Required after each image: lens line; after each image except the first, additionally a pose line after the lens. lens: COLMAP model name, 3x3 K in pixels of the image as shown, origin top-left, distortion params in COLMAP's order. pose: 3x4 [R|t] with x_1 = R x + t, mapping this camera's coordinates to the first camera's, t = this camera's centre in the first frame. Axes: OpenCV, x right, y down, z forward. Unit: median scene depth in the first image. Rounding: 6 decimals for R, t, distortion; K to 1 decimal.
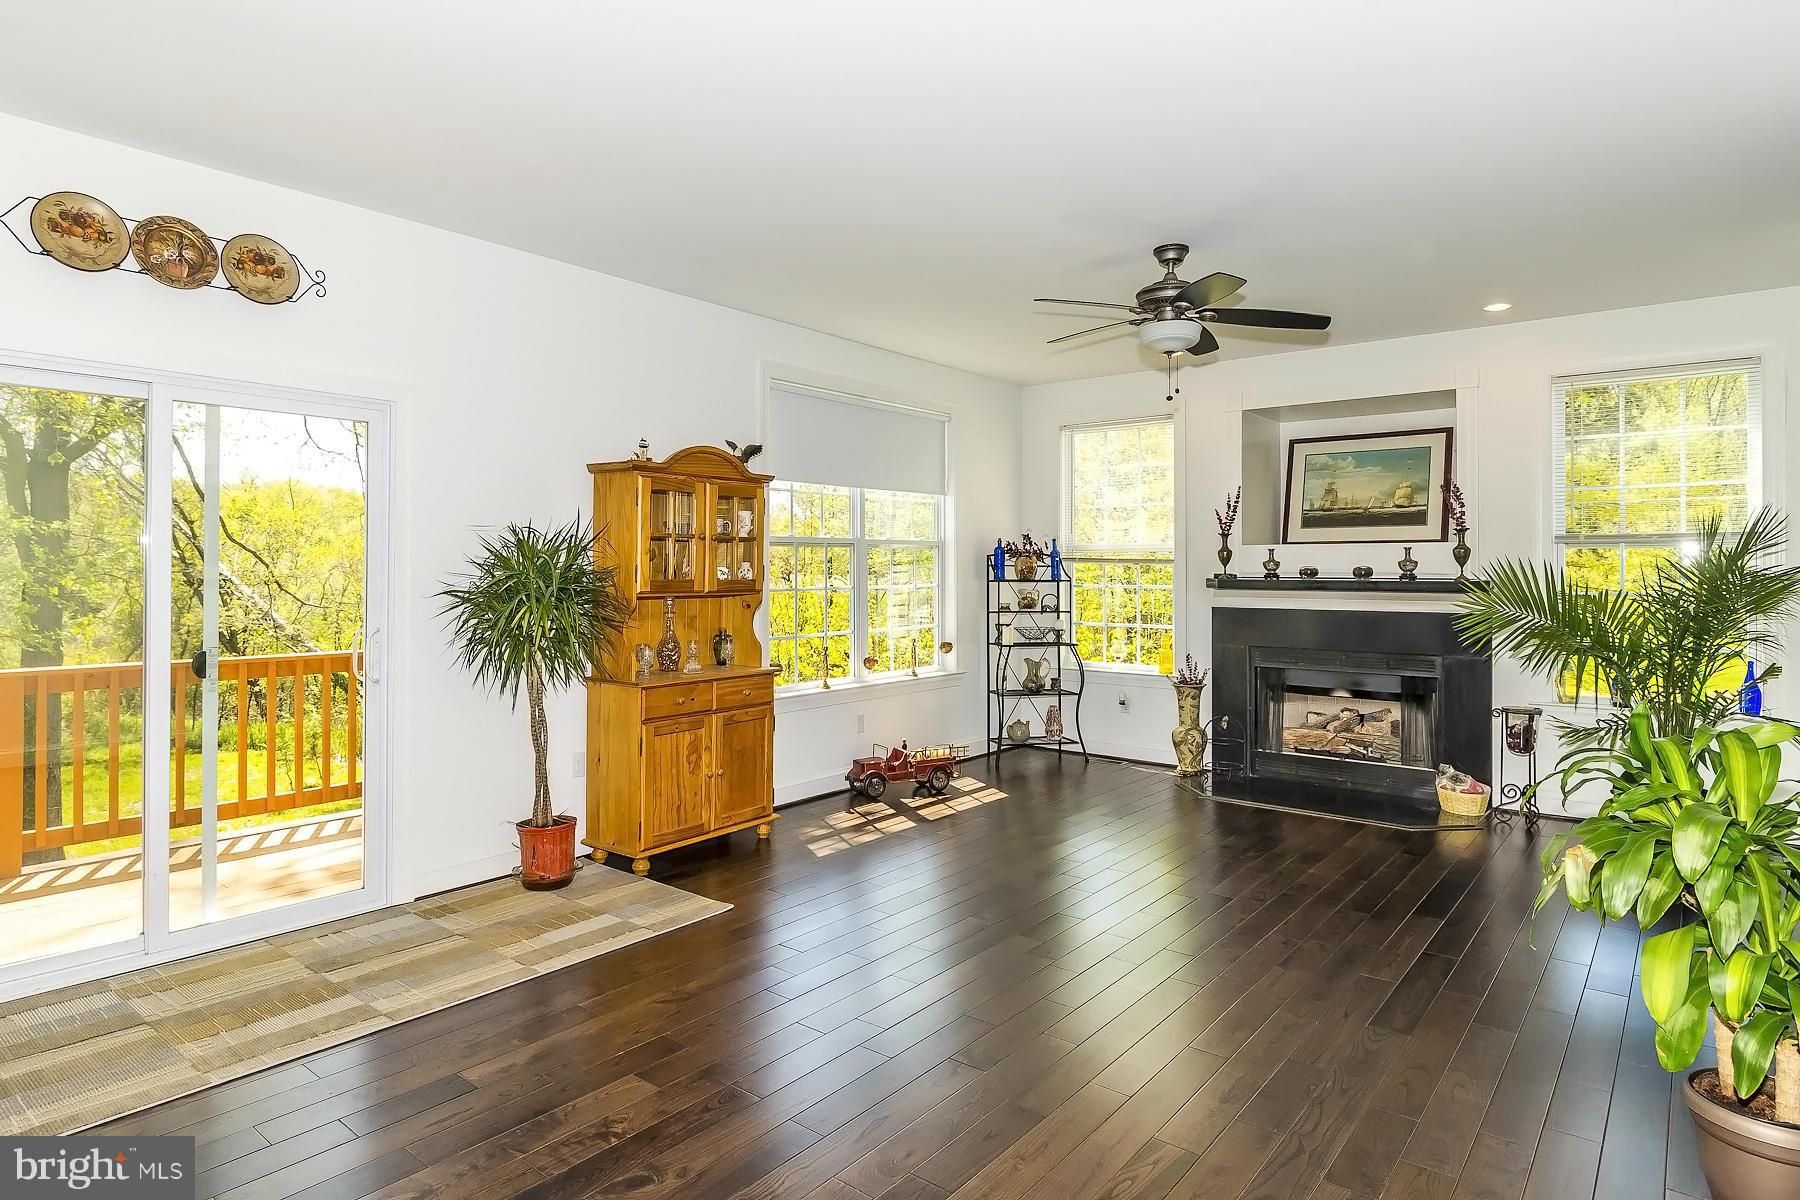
lens RADIAL K [[975.8, 0, 899.7], [0, 975.8, 599.0], [0, 0, 1]] dist [-0.009243, 0.001632]
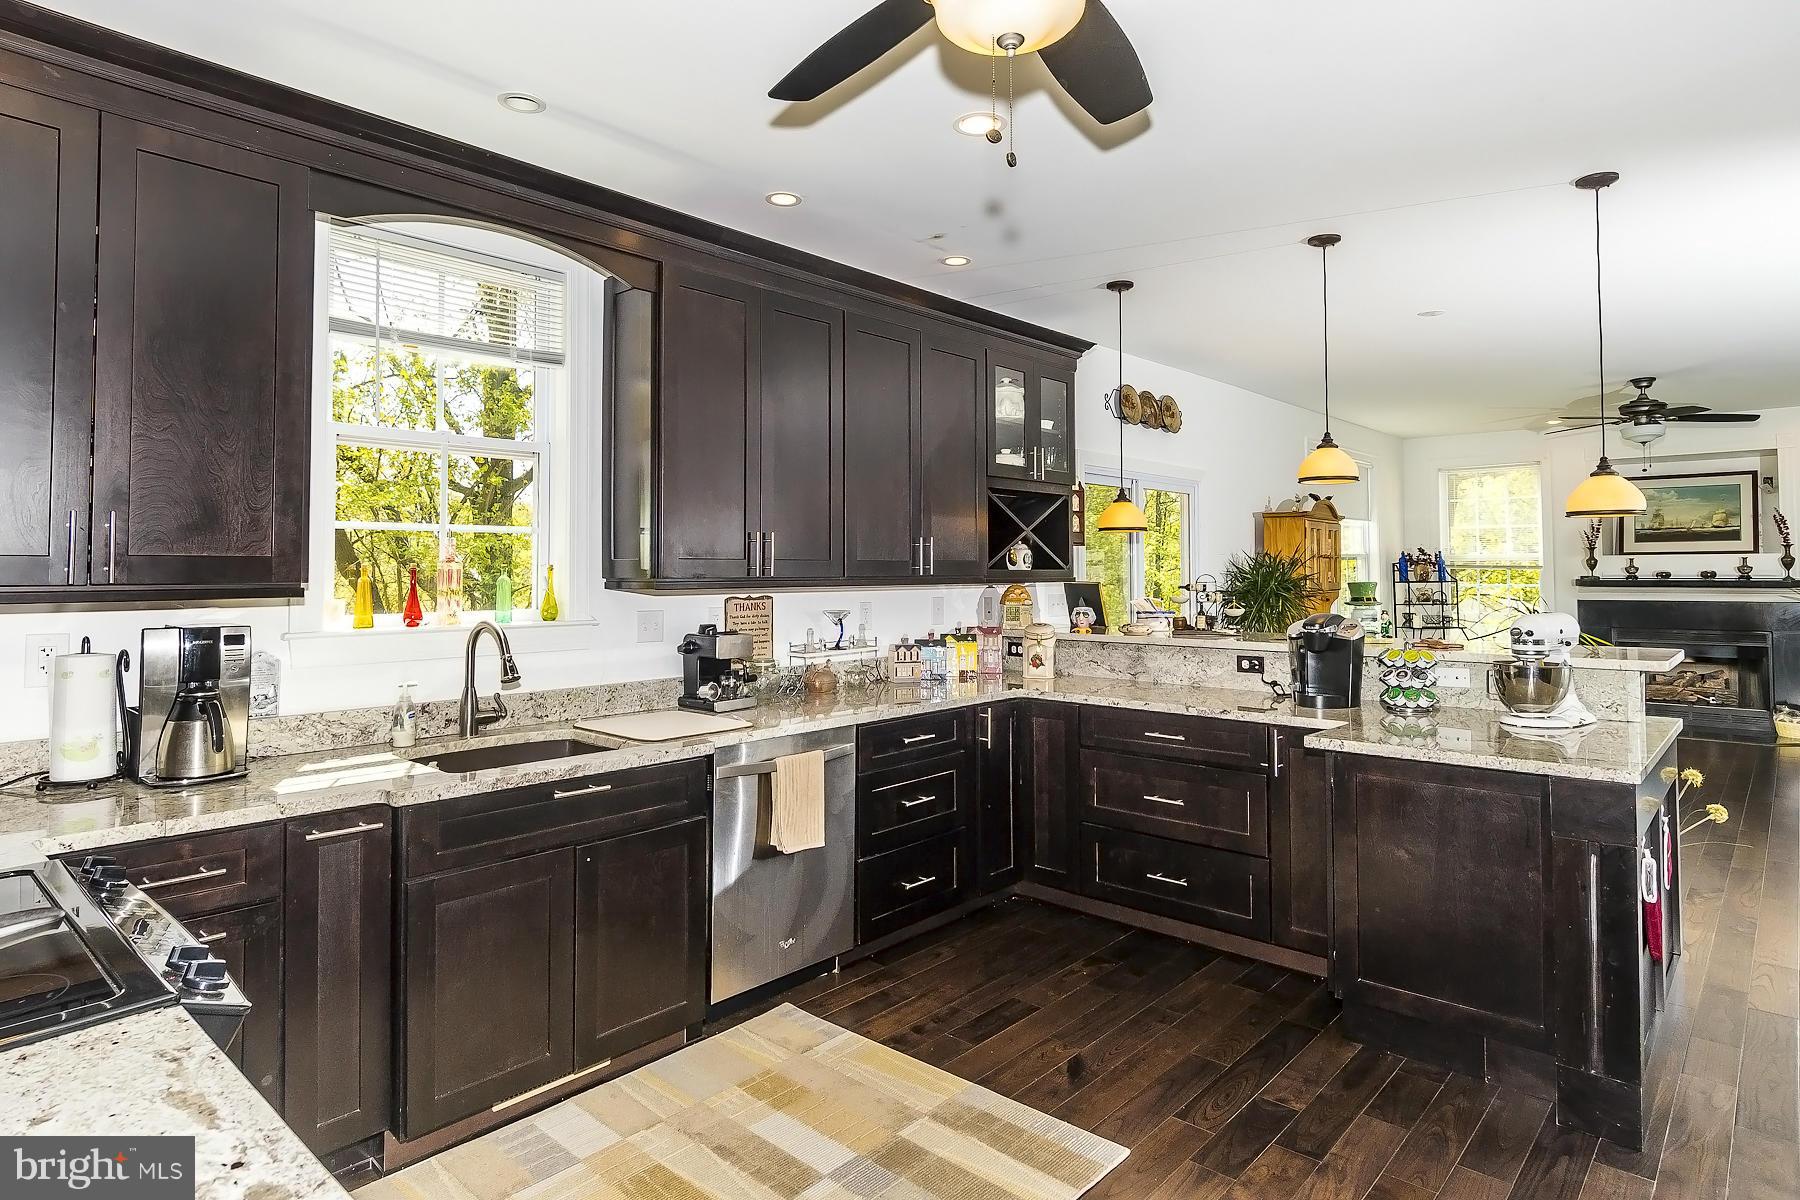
lens RADIAL K [[975.8, 0, 900.4], [0, 975.8, 581.1], [0, 0, 1]] dist [-0.009243, 0.001632]
pose [[0.997964, -0.005859, -0.063510, -0.596890], [0.004640, 0.999802, -0.019325, 0.004308], [0.063611, 0.018991, 0.997794, -0.486442]]
